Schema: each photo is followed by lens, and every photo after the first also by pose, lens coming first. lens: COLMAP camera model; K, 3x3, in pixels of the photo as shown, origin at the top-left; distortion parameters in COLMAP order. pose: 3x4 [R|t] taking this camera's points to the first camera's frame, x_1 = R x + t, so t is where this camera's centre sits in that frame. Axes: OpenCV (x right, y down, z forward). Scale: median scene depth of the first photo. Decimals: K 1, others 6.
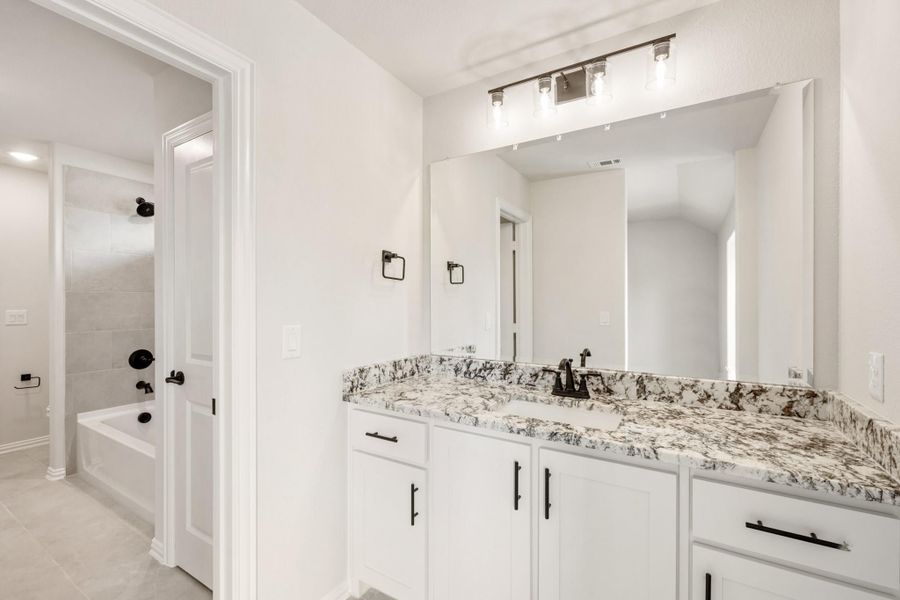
lens RADIAL K [[368.0, 0, 448.4], [0, 368.0, 299.9], [0, 0, 1]] dist [-0.003341, 0.000318]
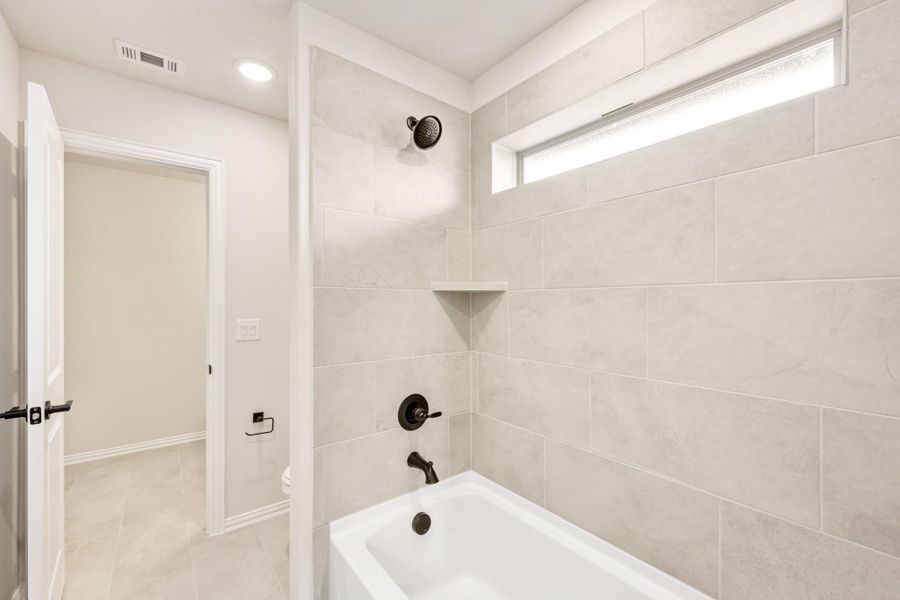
lens RADIAL K [[368.0, 0, 450.8], [0, 368.0, 302.0], [0, 0, 1]] dist [-0.003341, 0.000318]
pose [[0.928739, -0.002144, -0.370728, -0.448083], [0.000814, 0.999993, -0.003742, -0.000429], [0.370733, 0.003174, 0.928734, 0.393465]]
